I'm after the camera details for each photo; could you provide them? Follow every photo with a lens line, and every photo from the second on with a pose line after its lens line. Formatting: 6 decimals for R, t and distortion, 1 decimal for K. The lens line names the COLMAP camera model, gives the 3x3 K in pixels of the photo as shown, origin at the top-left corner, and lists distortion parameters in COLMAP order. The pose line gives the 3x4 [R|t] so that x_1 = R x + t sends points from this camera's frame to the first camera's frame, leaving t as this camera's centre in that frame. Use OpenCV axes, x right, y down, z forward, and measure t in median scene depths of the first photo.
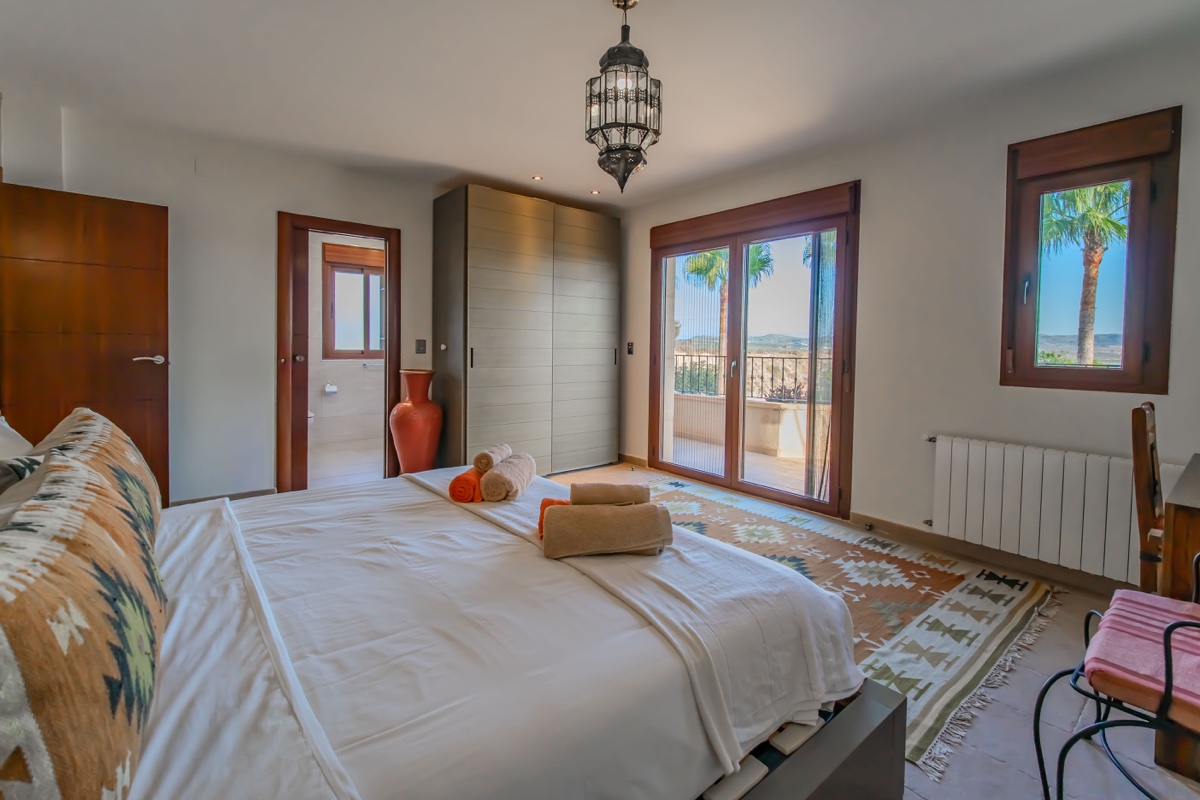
lens RADIAL K [[518.3, 0, 600.3], [0, 518.3, 416.2], [0, 0, 1]] dist [0.000039, -0.000013]
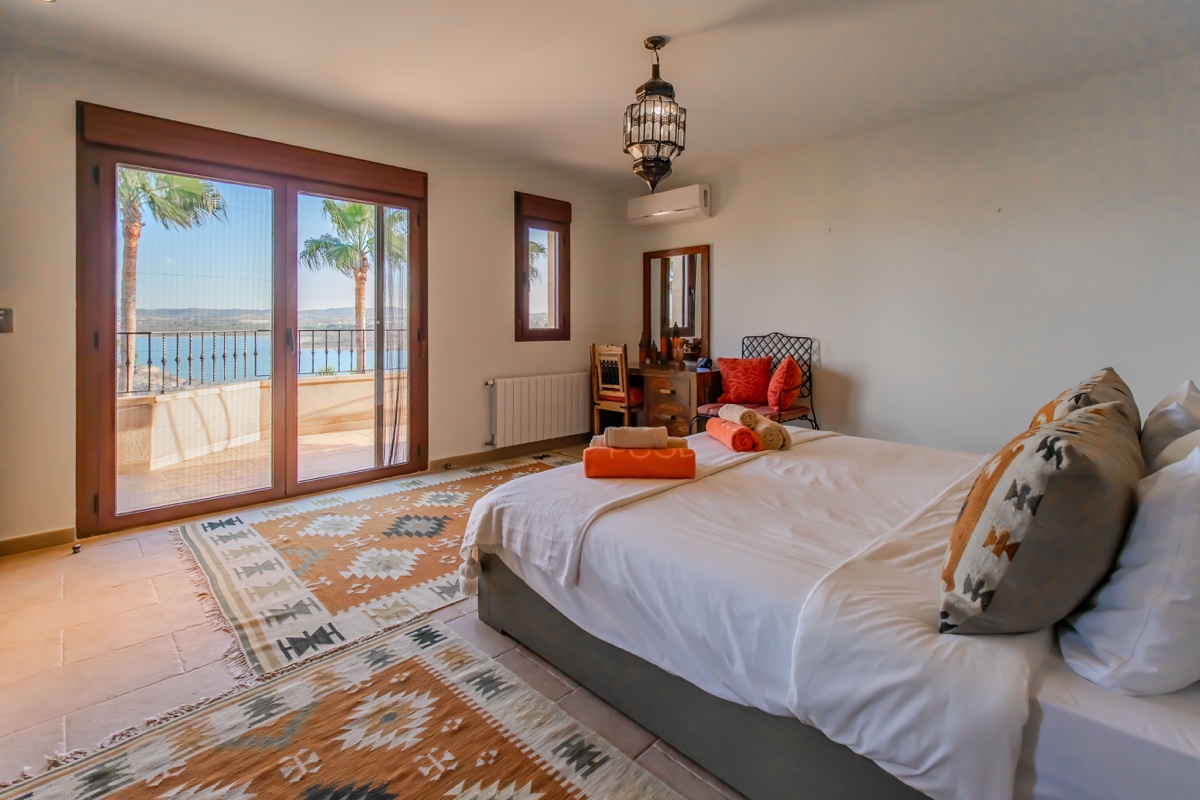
lens RADIAL K [[516.6, 0, 600.0], [0, 516.6, 400.0], [0, 0, 1]] dist [-0.000705, -0.000131]
pose [[-0.065186, -0.159668, 0.985016, -0.836048], [0.134941, 0.976638, 0.167240, -0.115159], [-0.988707, 0.143820, -0.042117, 0.834822]]
